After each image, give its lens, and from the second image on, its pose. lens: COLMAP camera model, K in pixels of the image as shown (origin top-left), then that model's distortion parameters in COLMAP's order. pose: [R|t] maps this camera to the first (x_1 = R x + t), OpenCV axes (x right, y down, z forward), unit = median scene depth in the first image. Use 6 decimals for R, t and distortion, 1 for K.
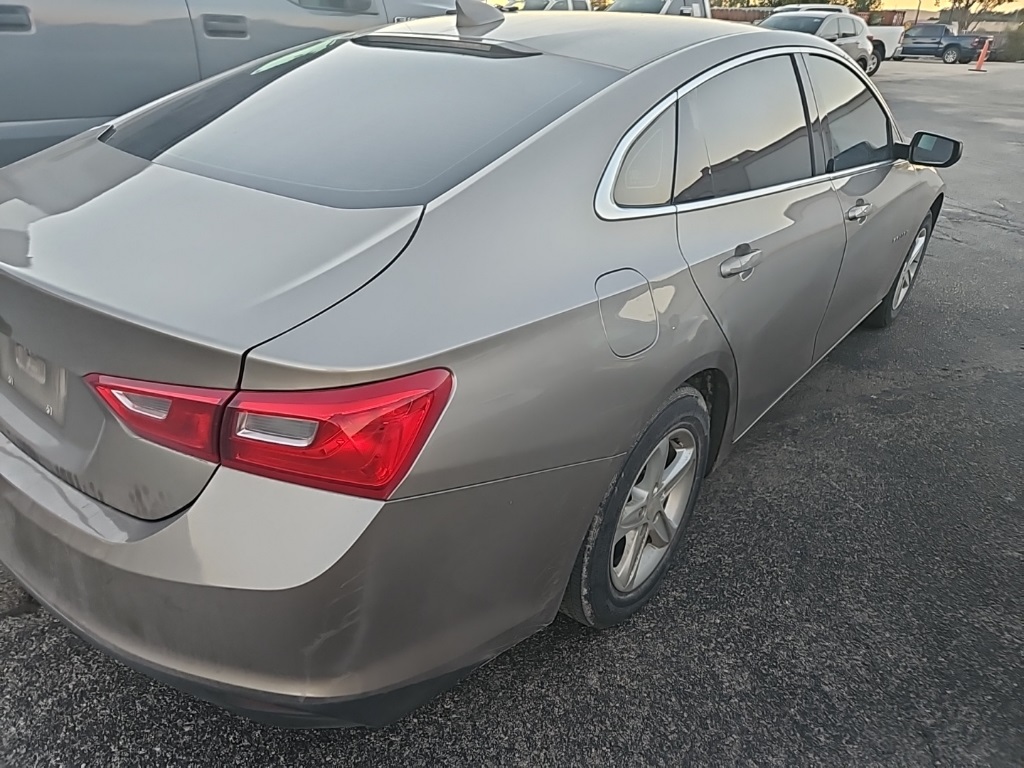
lens RADIAL K [[688.9, 0, 539.8], [0, 688.9, 390.0], [0, 0, 1]] dist [0.059787, -0.040472]
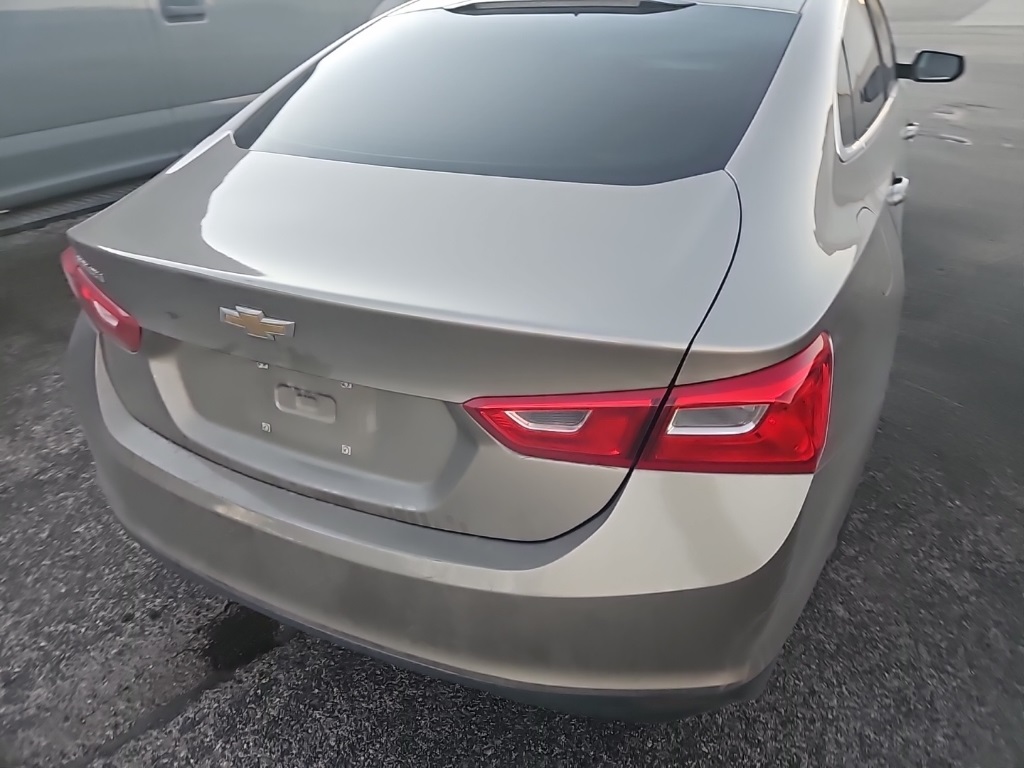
lens RADIAL K [[688.9, 0, 509.5], [0, 688.9, 374.1], [0, 0, 1]] dist [0.059787, -0.040472]
pose [[0.971307, -0.172006, 0.164245, -0.545550], [0.165748, 0.984839, 0.051181, -0.070154], [-0.170558, -0.022489, 0.985091, 0.069789]]
